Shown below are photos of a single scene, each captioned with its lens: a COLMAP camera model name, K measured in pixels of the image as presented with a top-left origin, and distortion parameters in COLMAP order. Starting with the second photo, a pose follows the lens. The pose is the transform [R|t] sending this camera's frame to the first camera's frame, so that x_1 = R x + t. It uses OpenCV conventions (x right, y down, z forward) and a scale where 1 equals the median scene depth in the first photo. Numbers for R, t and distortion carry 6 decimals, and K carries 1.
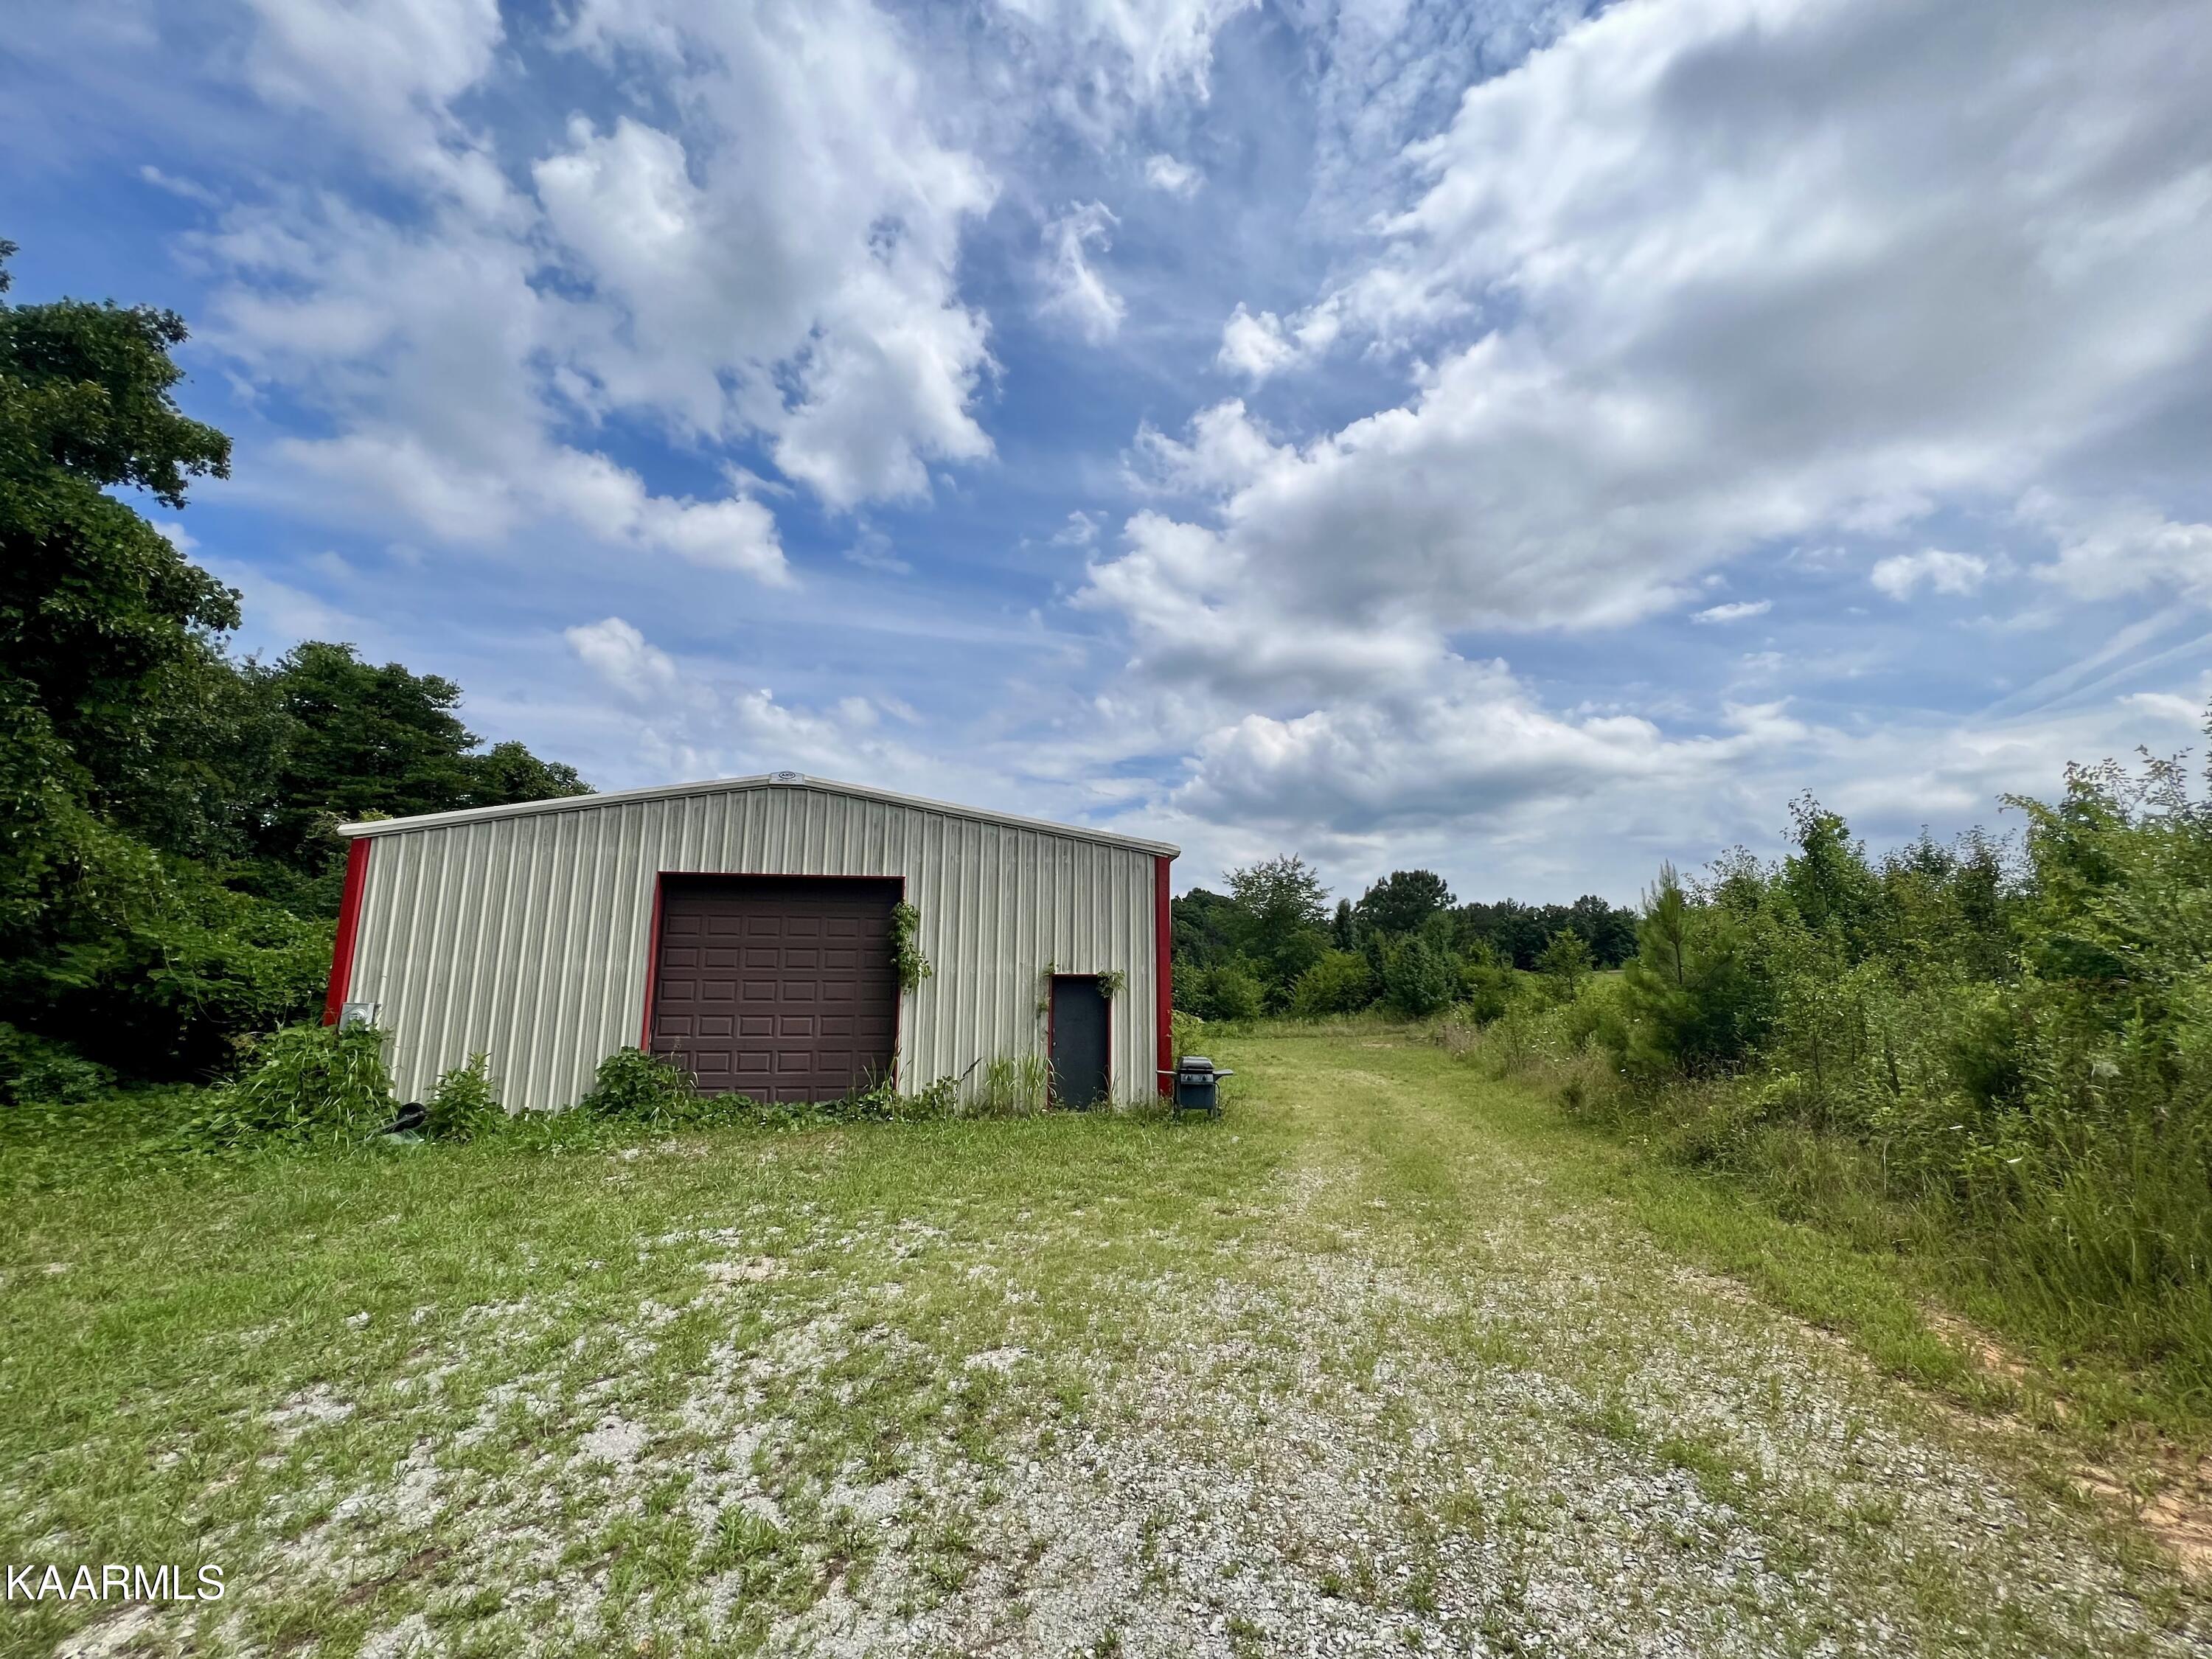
lens RADIAL K [[894.5, 0, 1106.0], [0, 894.5, 829.5], [0, 0, 1]] dist [-0.001182, -0.000060]
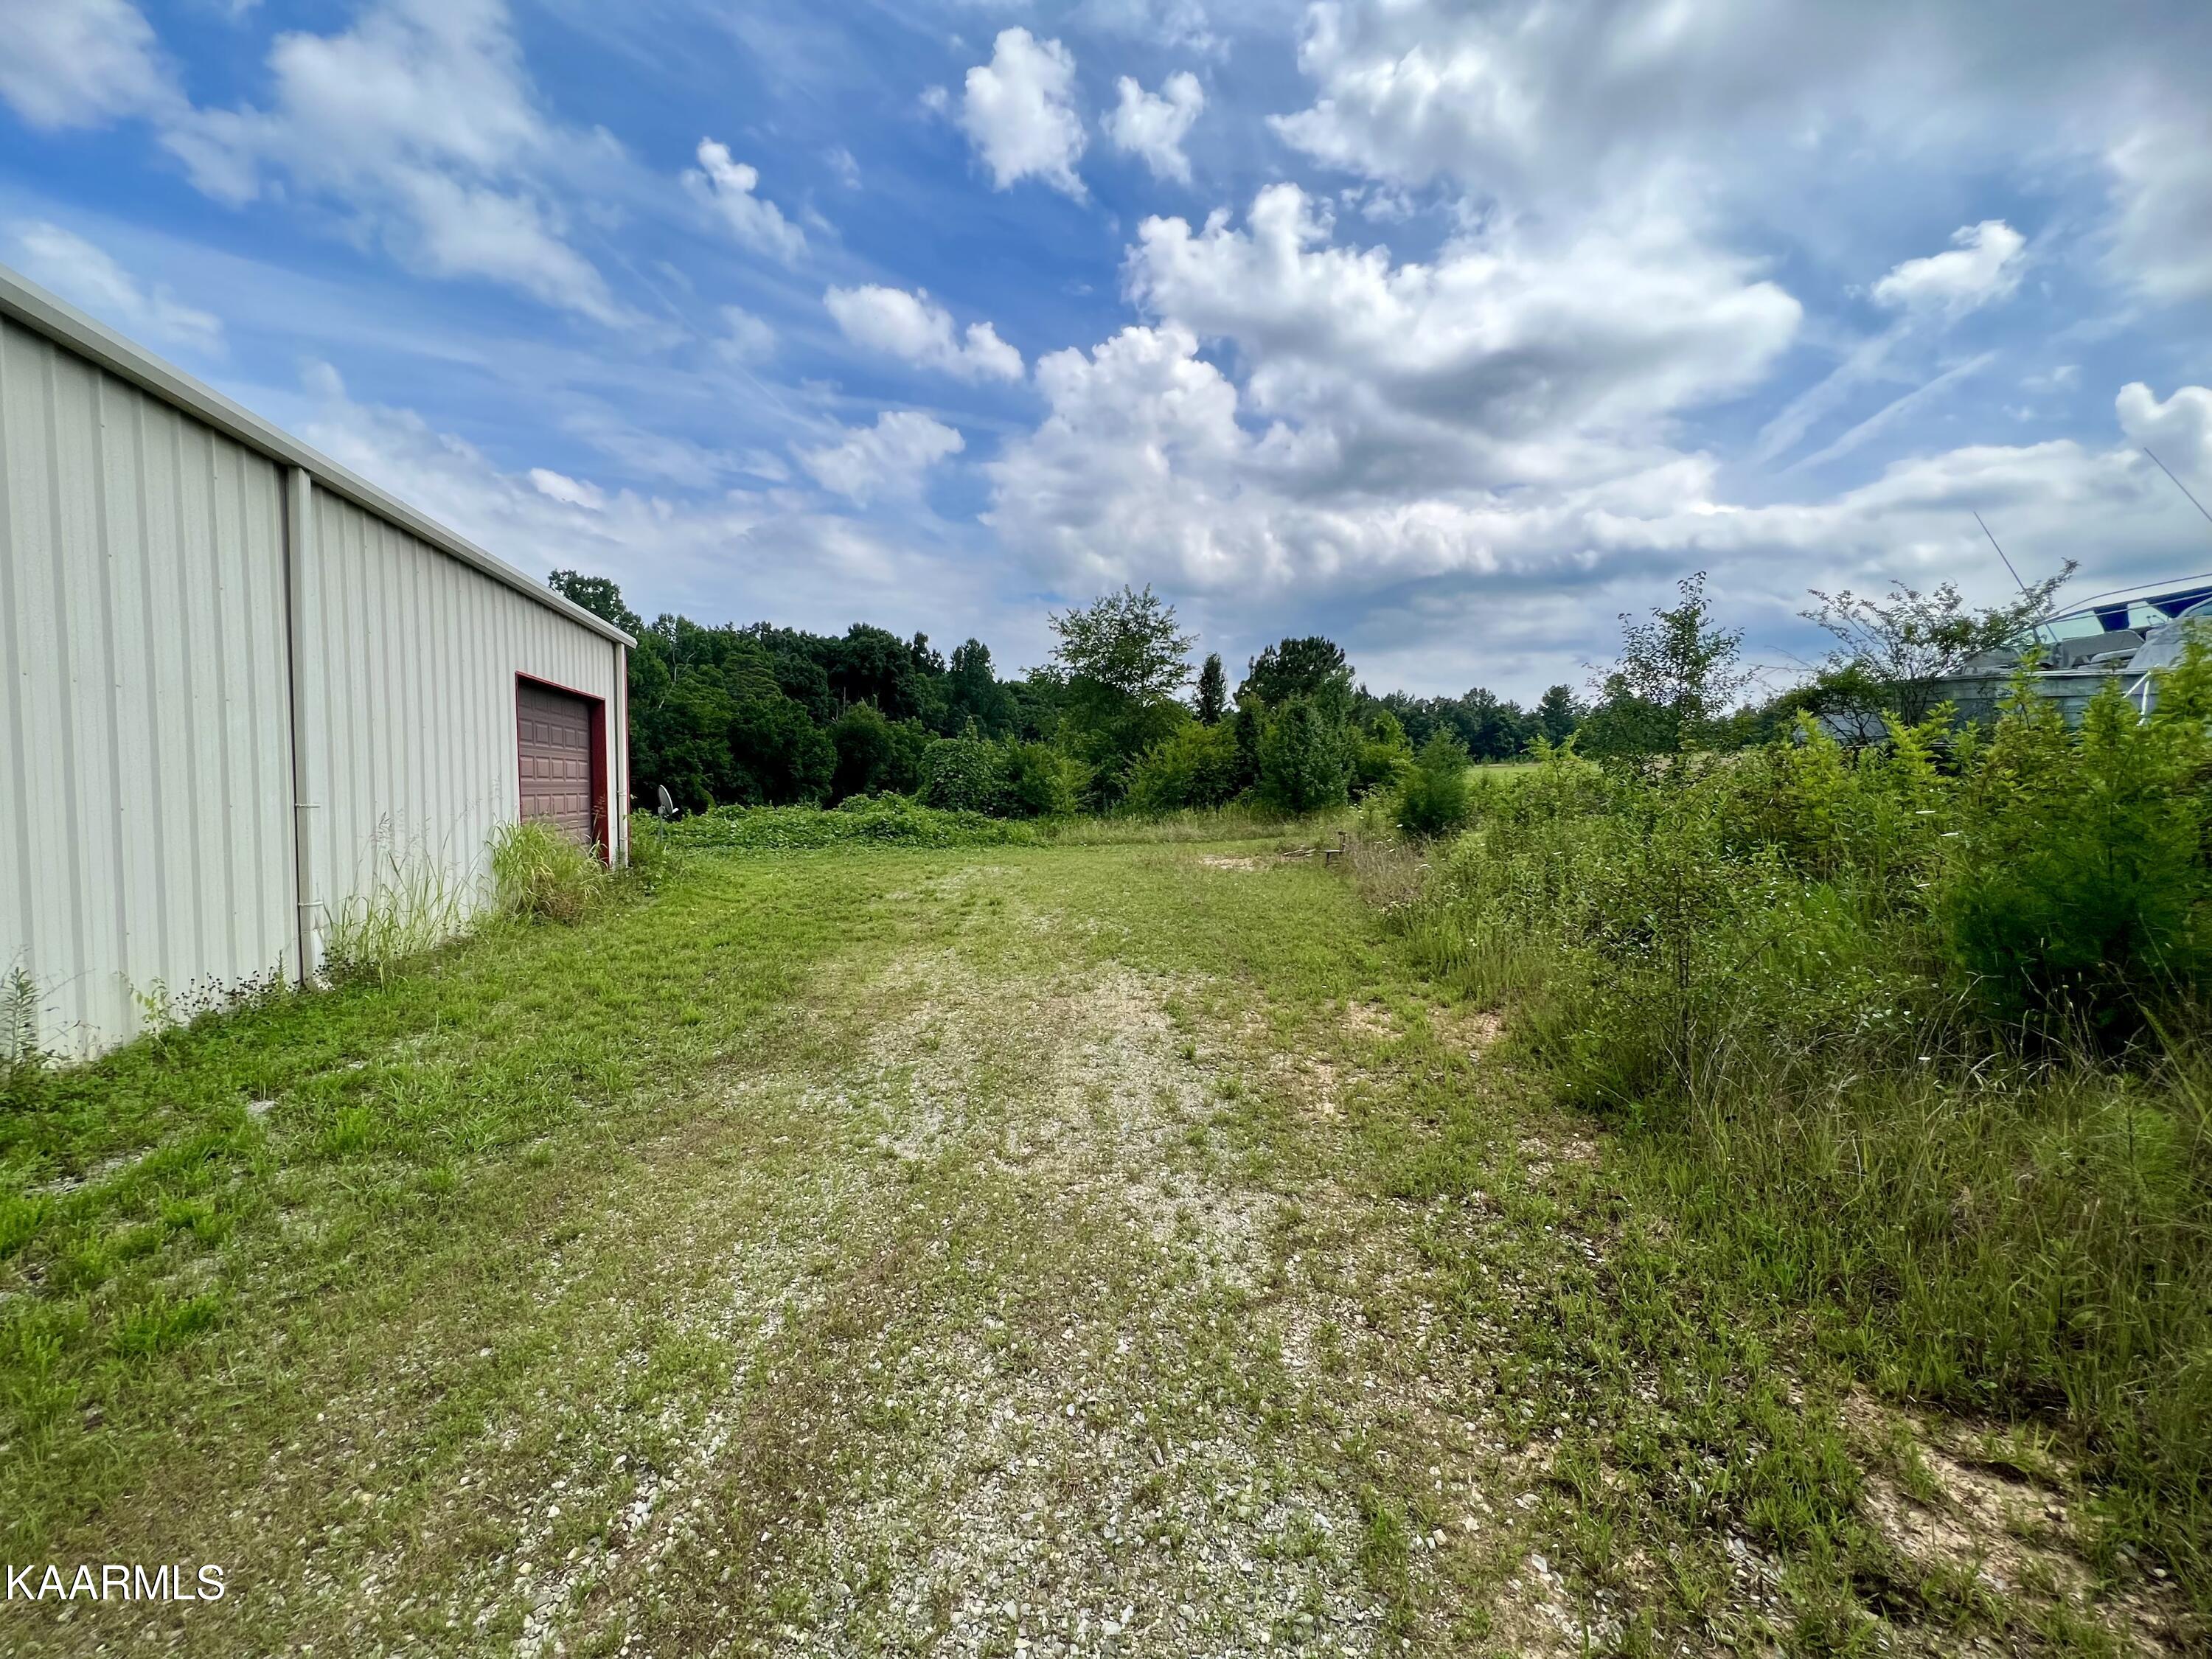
lens RADIAL K [[894.5, 0, 1106.0], [0, 894.5, 829.5], [0, 0, 1]] dist [-0.001182, -0.000060]
pose [[0.993297, -0.001164, 0.115587, 0.105878], [-0.025192, 0.973735, 0.226286, 0.060332], [-0.112814, -0.227681, 0.967178, 0.302490]]
